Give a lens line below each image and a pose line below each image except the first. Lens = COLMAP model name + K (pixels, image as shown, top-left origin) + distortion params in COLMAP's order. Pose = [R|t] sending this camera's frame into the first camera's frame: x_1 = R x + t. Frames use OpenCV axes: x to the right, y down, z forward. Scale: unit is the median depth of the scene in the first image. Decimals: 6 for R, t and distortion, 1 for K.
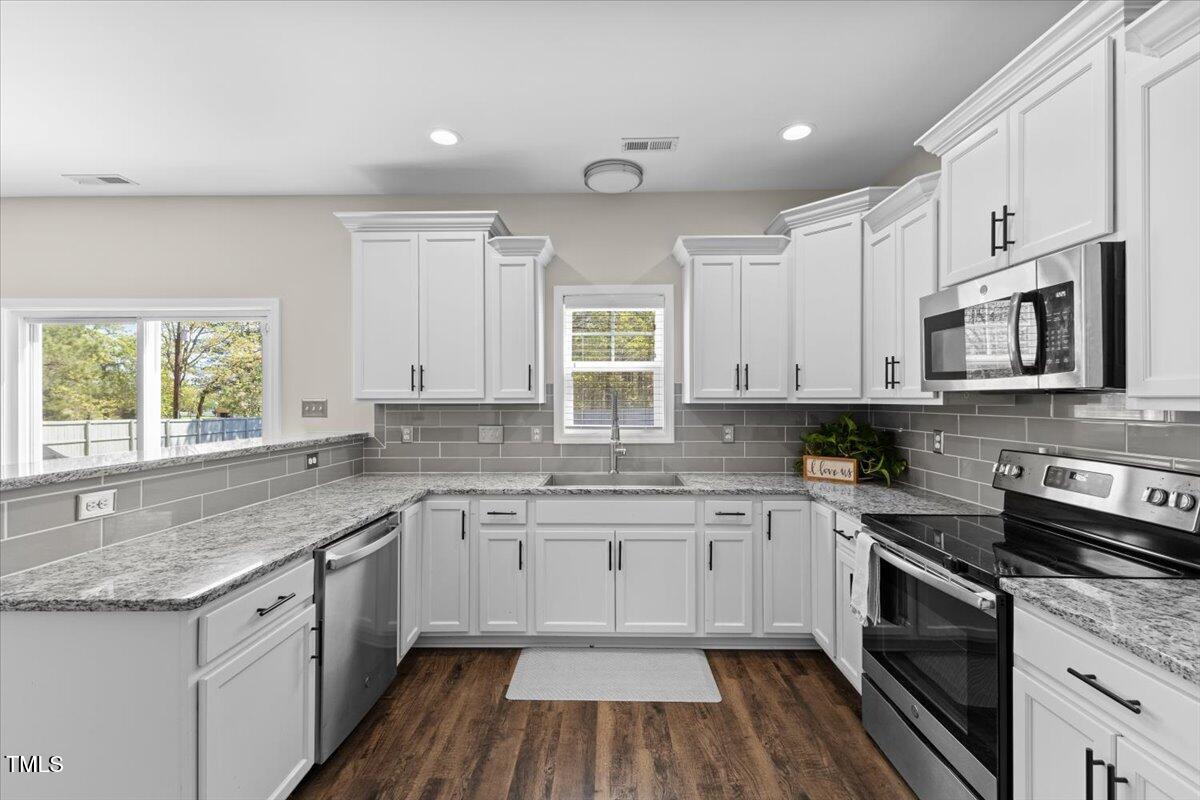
lens RADIAL K [[516.1, 0, 599.7], [0, 516.1, 397.9], [0, 0, 1]] dist [0.013924, -0.004471]
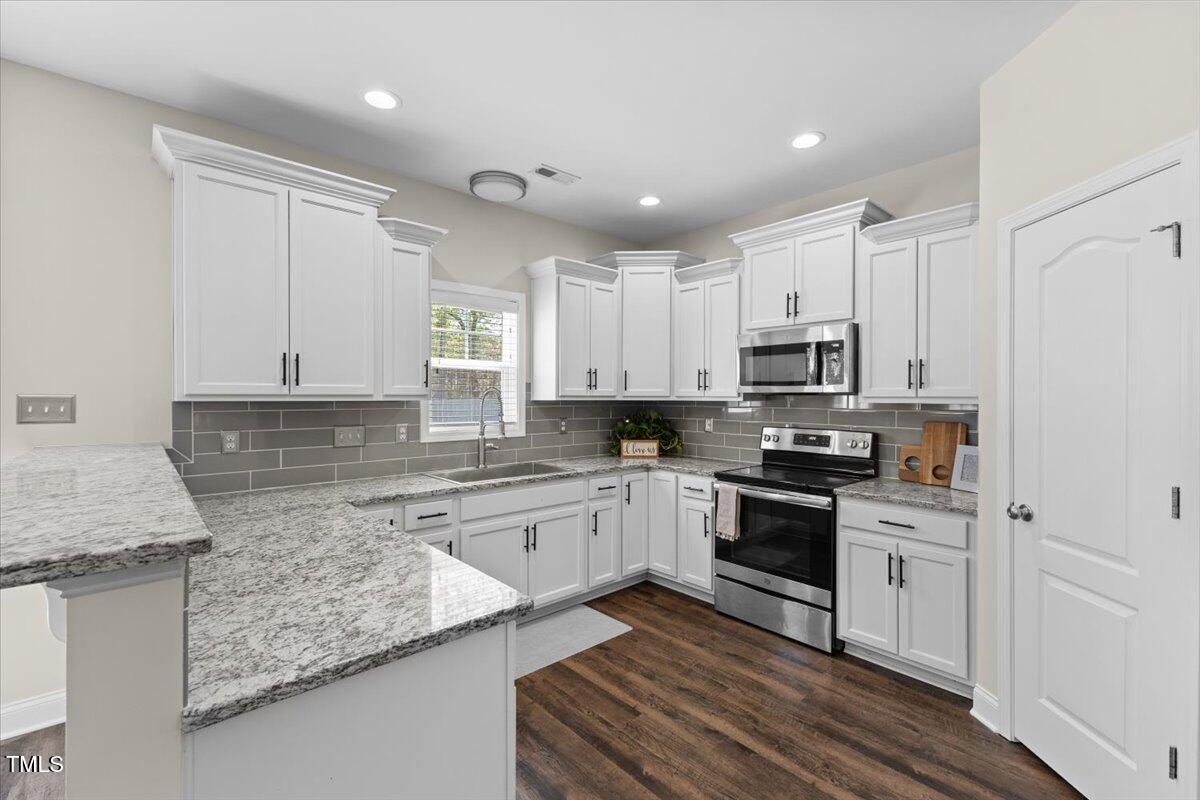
lens RADIAL K [[516.1, 0, 599.7], [0, 516.1, 397.9], [0, 0, 1]] dist [0.013924, -0.004471]
pose [[0.728628, 0.002369, 0.684906, -0.571897], [-0.005775, 0.999980, 0.002686, 0.001315], [-0.684886, -0.005912, 0.728627, 0.087916]]
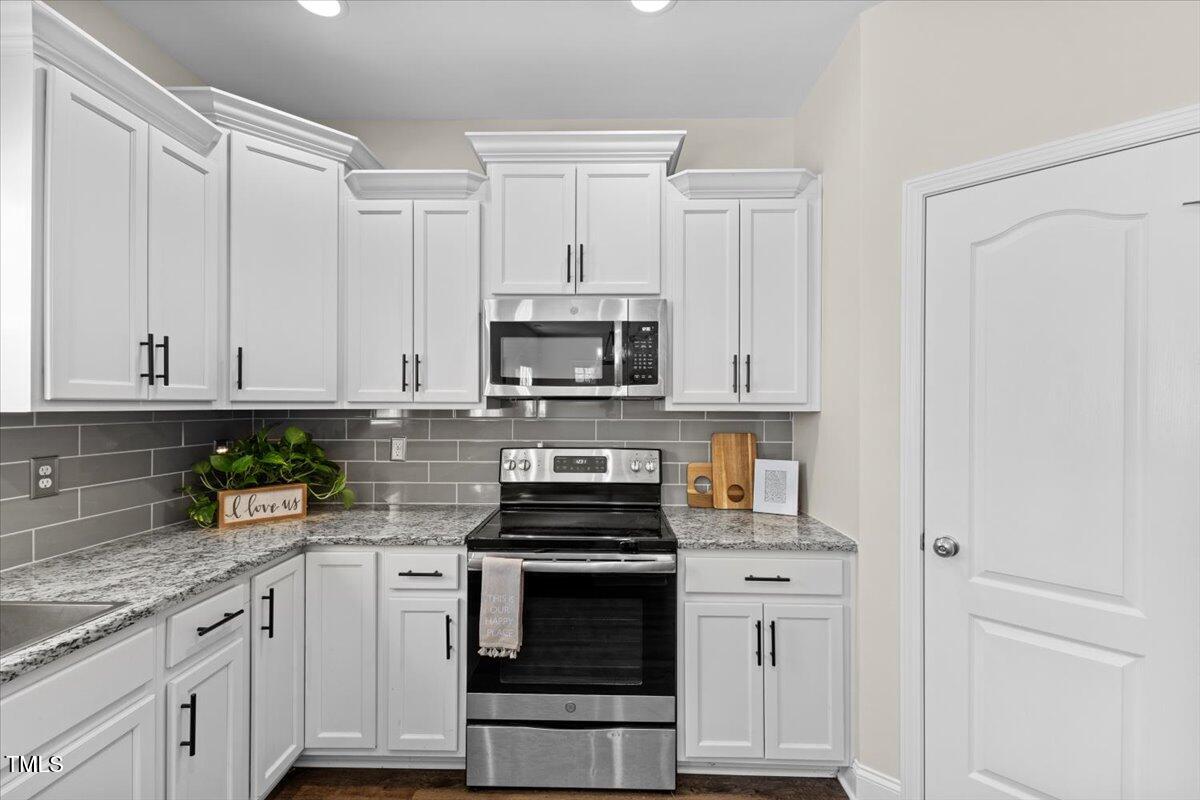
lens RADIAL K [[519.0, 0, 599.4], [0, 519.0, 402.8], [0, 0, 1]] dist [0.009512, -0.000030]
pose [[-0.000291, 0.003359, 0.999994, -0.255287], [-0.004990, 0.999982, -0.003361, 0.002176], [-0.999988, -0.004991, -0.000274, 0.567457]]
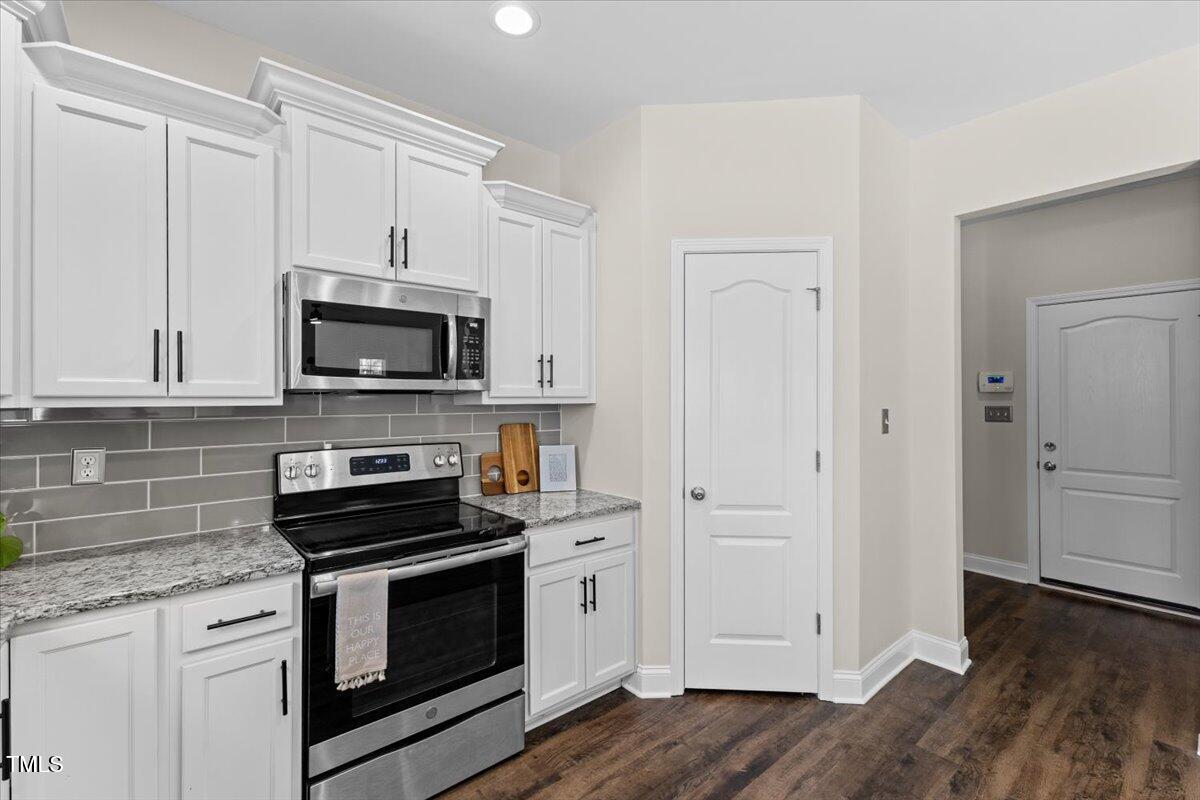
lens RADIAL K [[524.0, 0, 601.1], [0, 524.0, 396.1], [0, 0, 1]] dist [0.010312, -0.000037]
pose [[-0.661950, 0.006321, 0.749521, -0.217796], [0.001739, 0.999975, -0.006897, 0.004114], [-0.749546, -0.003262, -0.661944, 0.854228]]
